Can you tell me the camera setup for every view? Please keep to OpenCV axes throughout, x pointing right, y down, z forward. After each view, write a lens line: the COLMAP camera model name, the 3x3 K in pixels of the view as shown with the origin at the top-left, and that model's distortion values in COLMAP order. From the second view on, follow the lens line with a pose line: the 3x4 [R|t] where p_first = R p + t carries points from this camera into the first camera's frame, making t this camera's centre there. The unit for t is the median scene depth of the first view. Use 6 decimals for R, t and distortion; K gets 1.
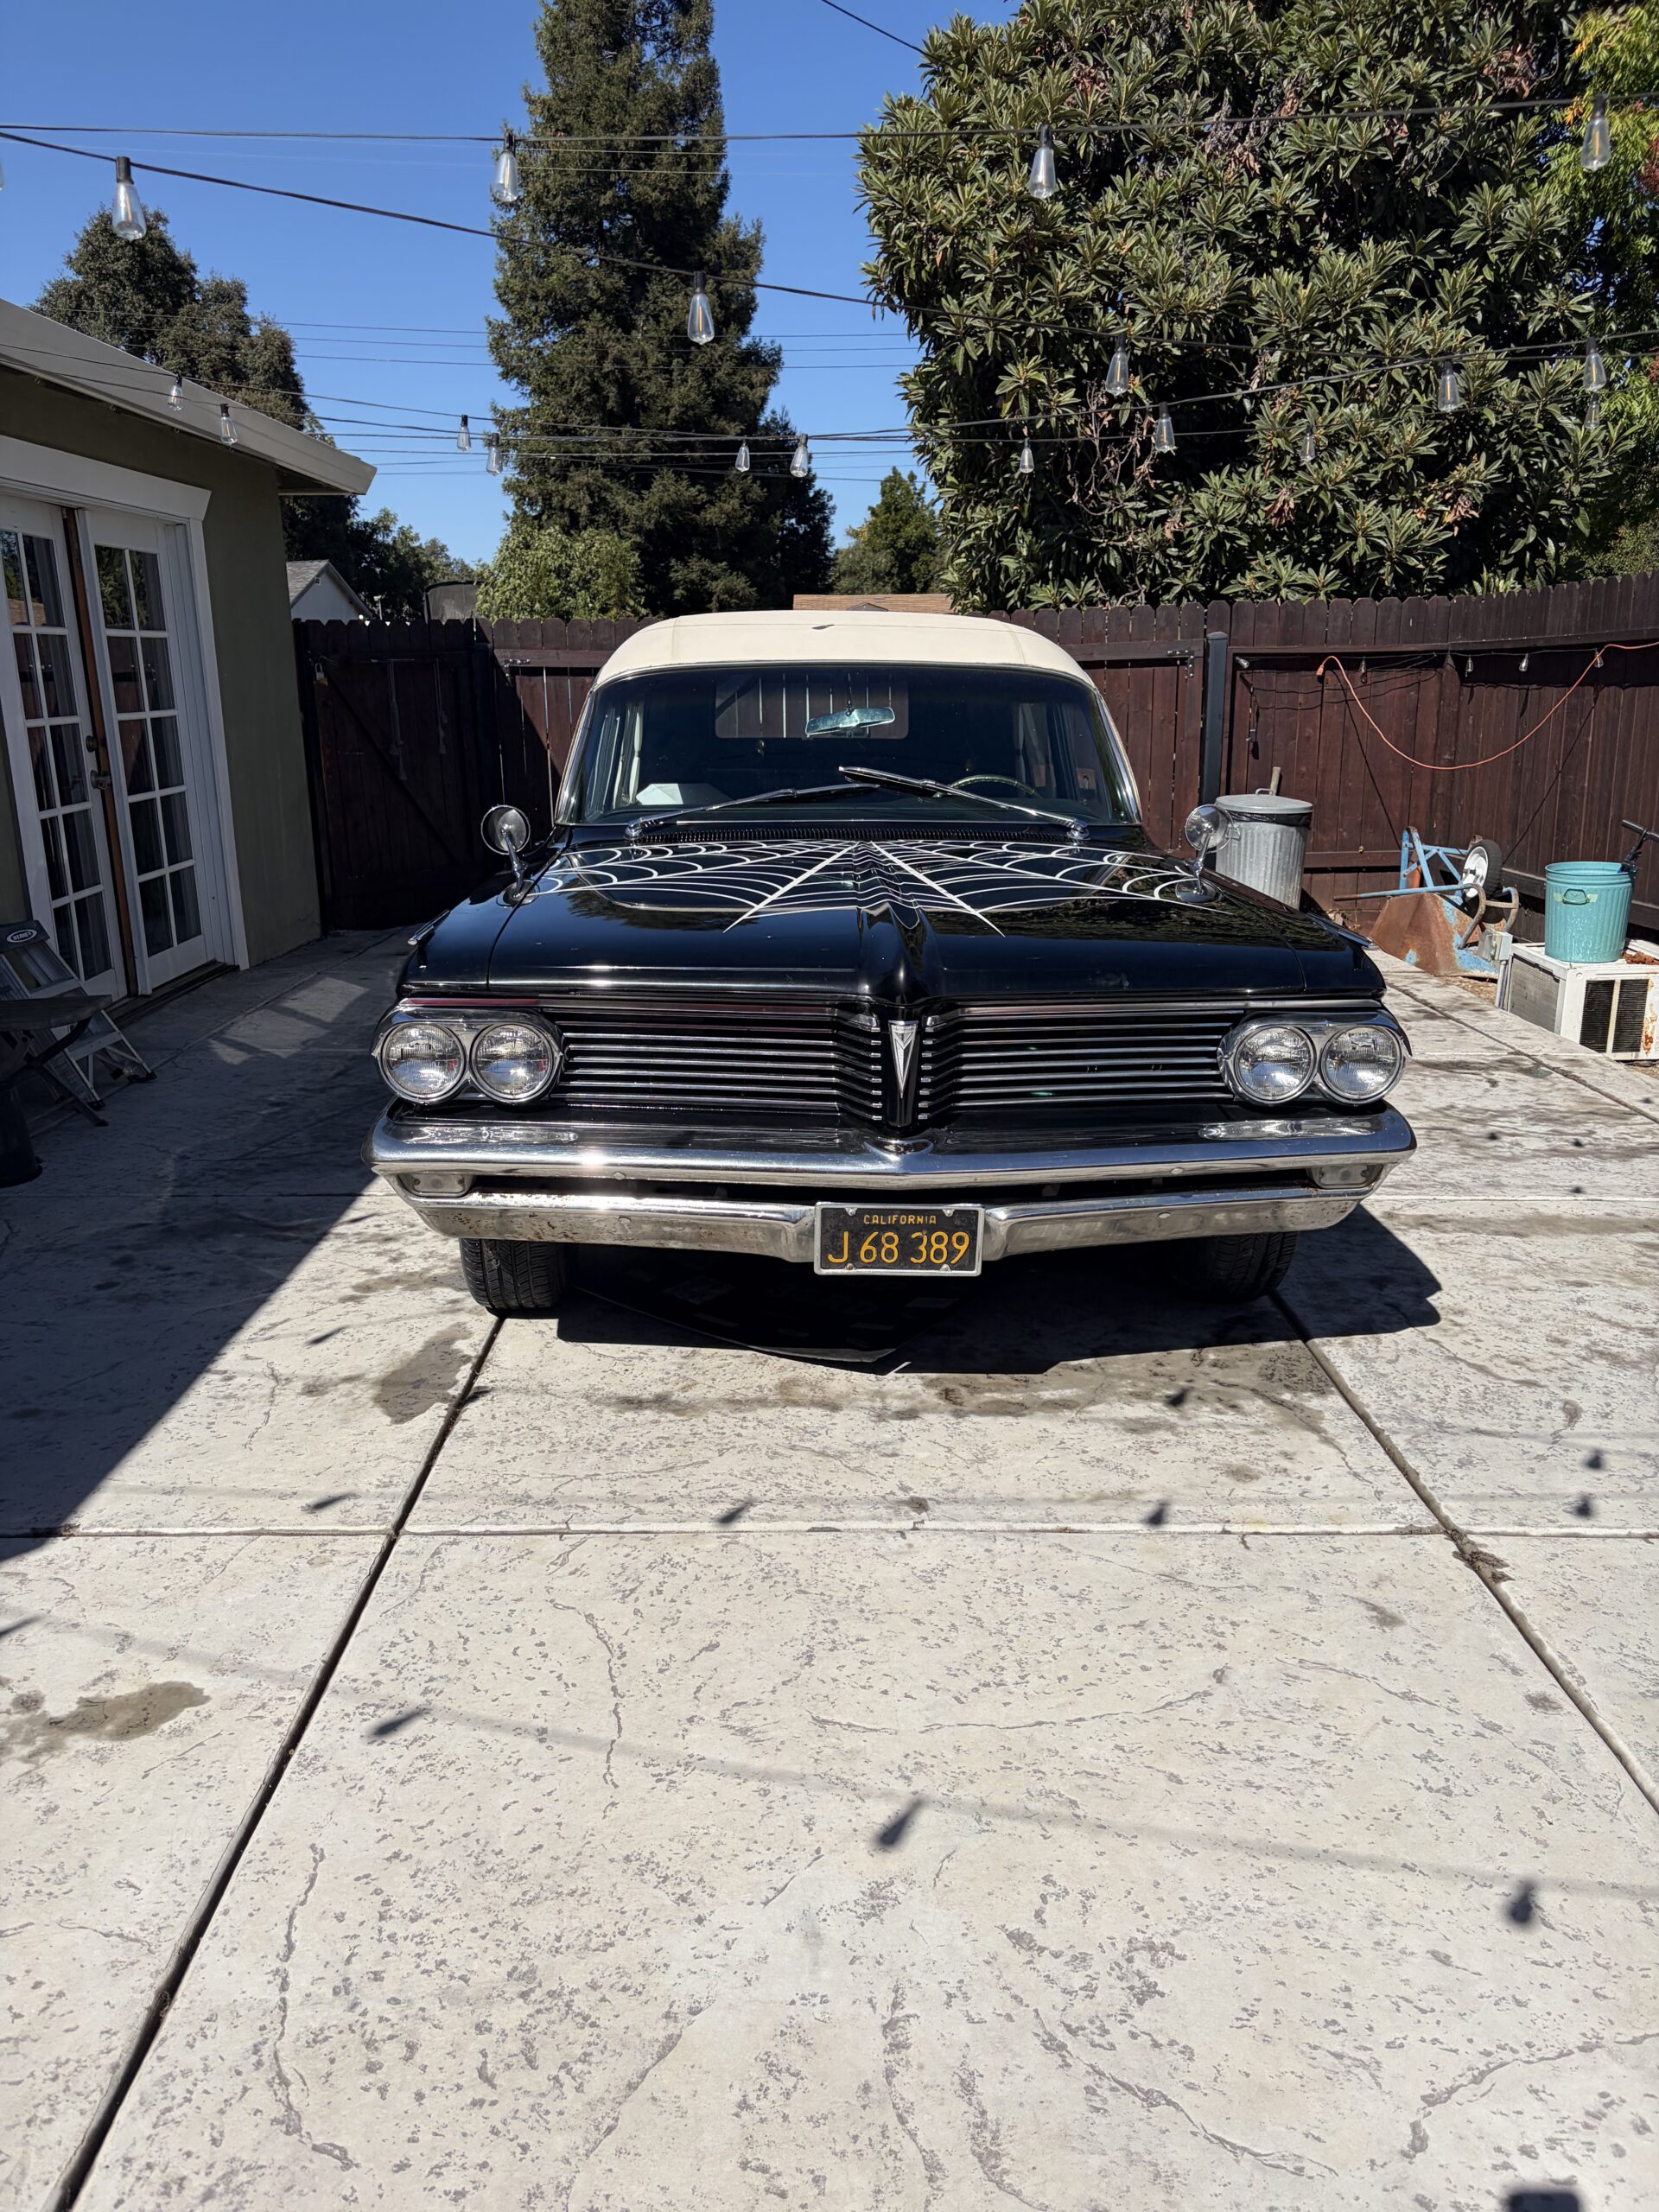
lens RADIAL K [[1652.8, 0, 819.6], [0, 1652.8, 1142.4], [0, 0, 1]] dist [-0.021136, 0.054462]
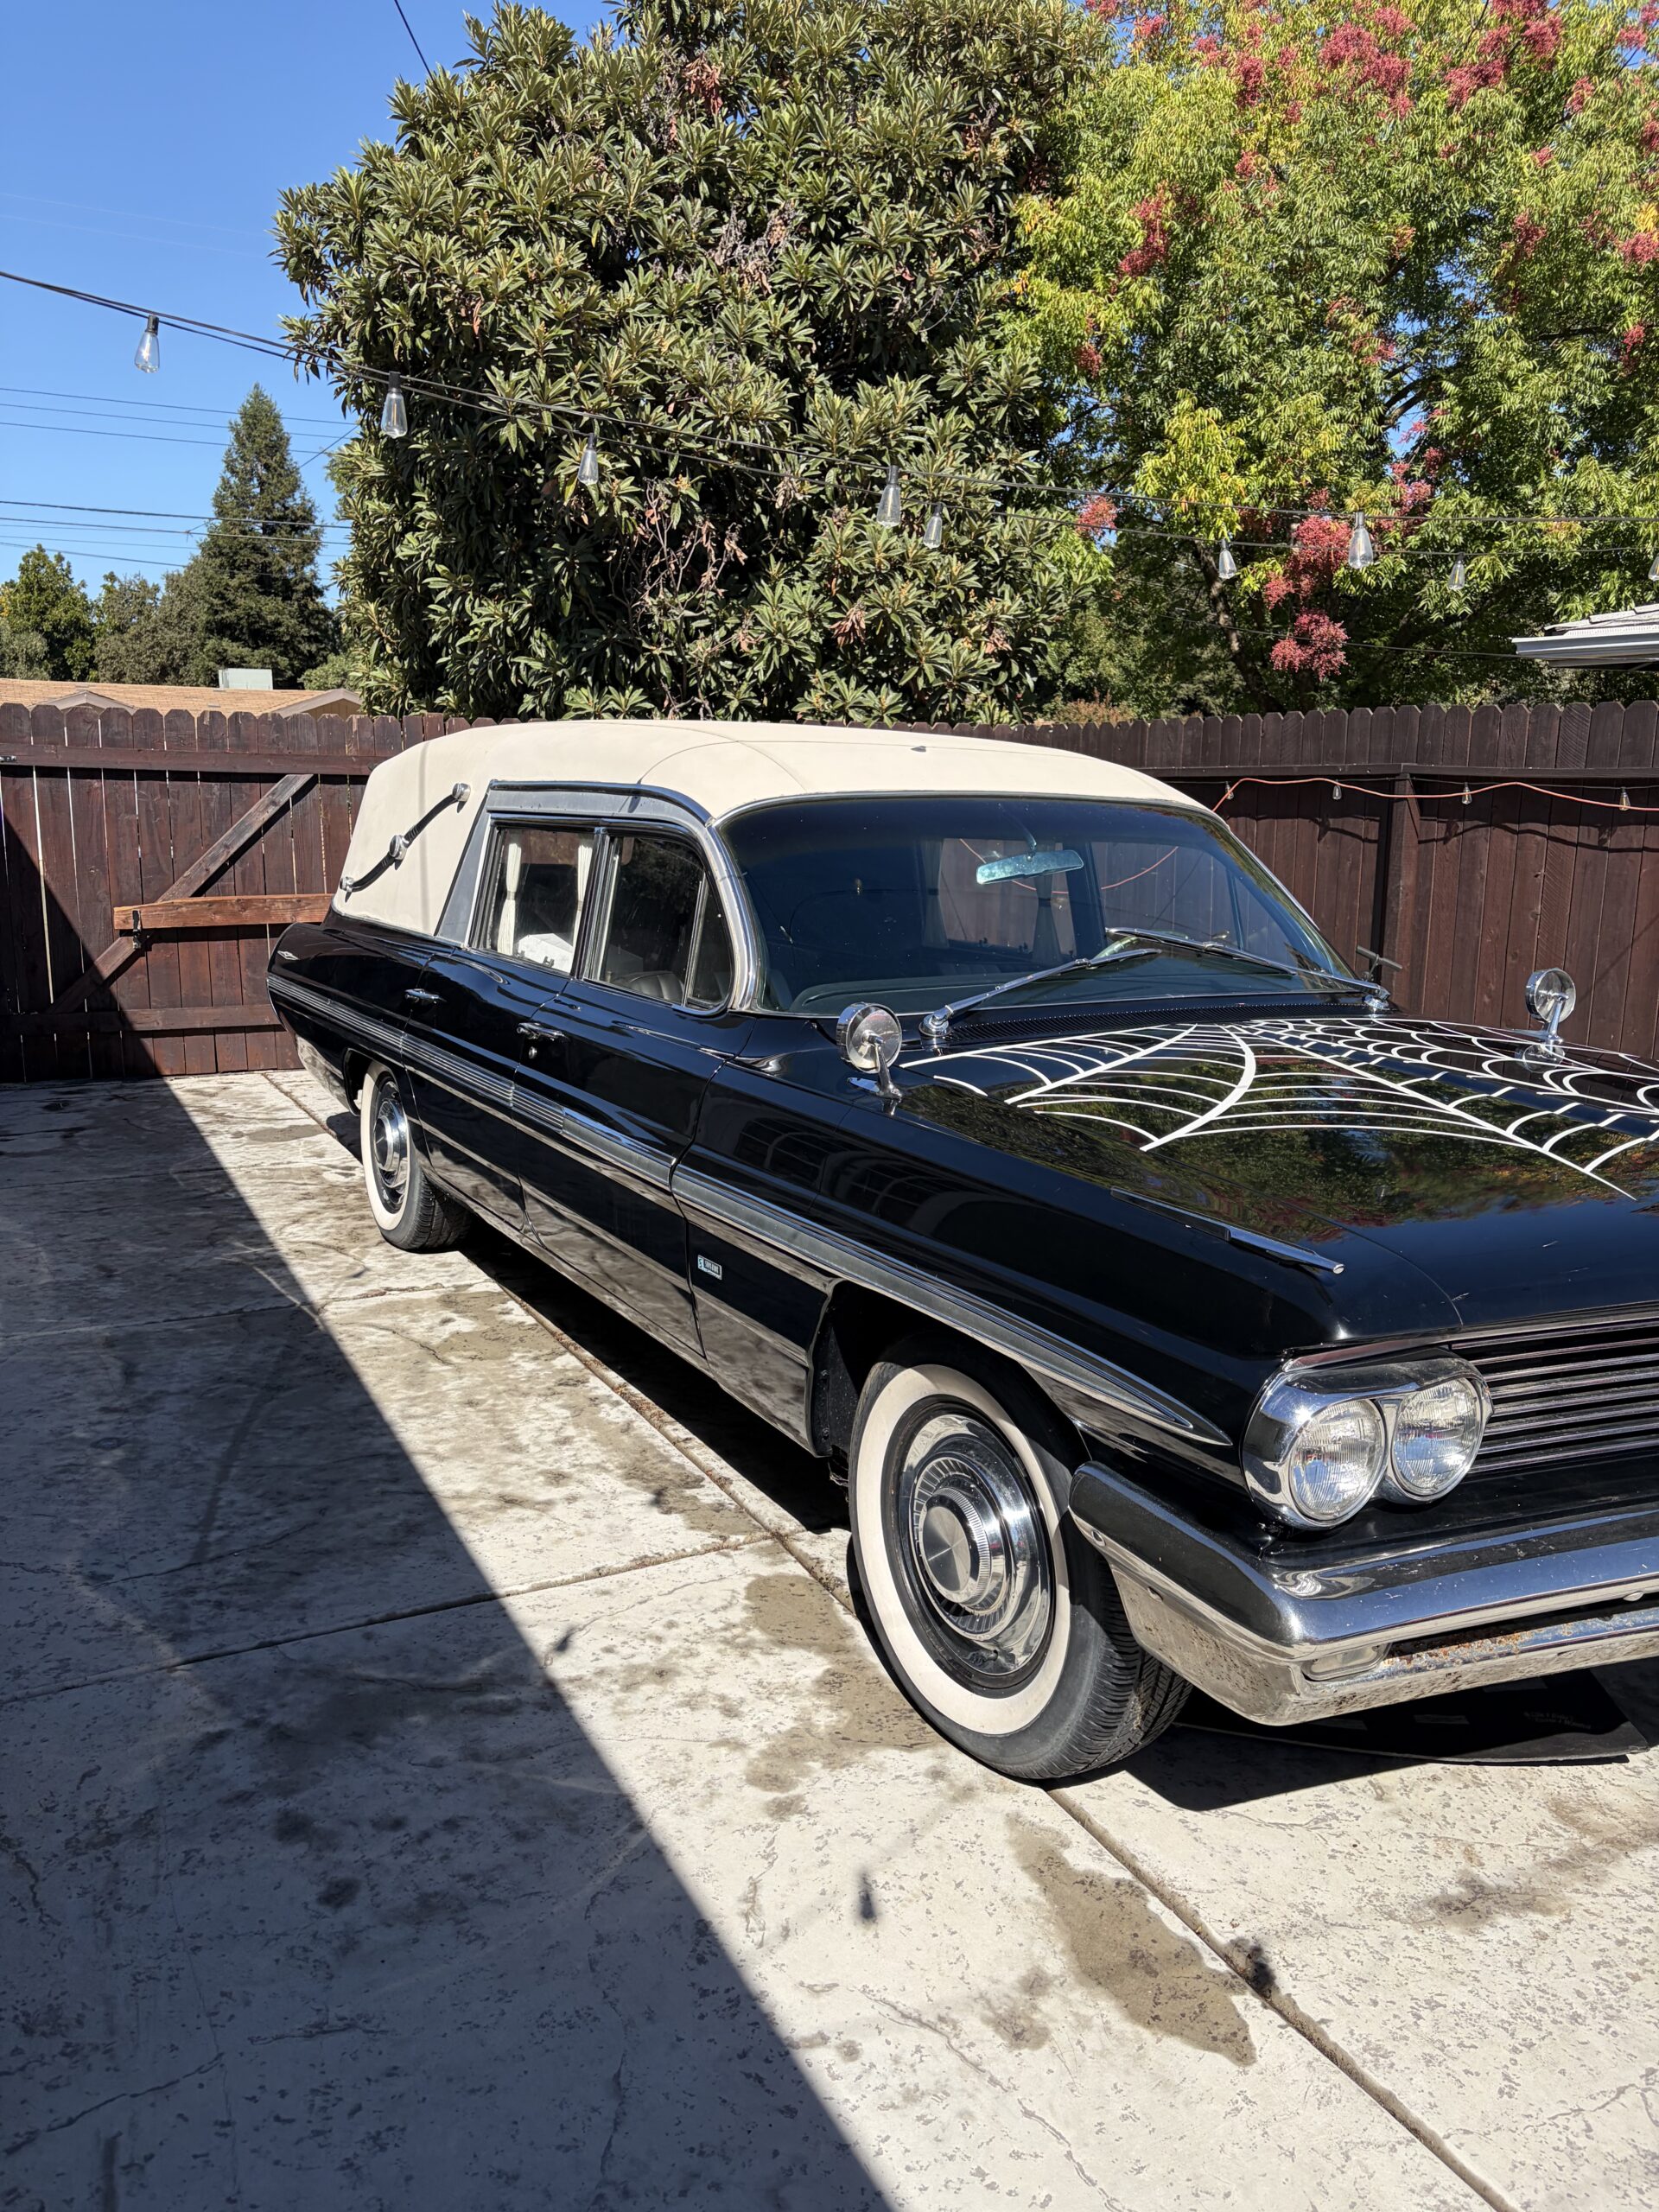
lens RADIAL K [[1683.0, 0, 829.5], [0, 1683.0, 1106.0], [0, 0, 1]] dist [0.016826, 0.003793]
pose [[0.886911, -0.059808, 0.458053, -0.211080], [0.098436, 0.993278, -0.060906, -0.048388], [-0.451331, 0.099107, 0.886836, 0.161964]]
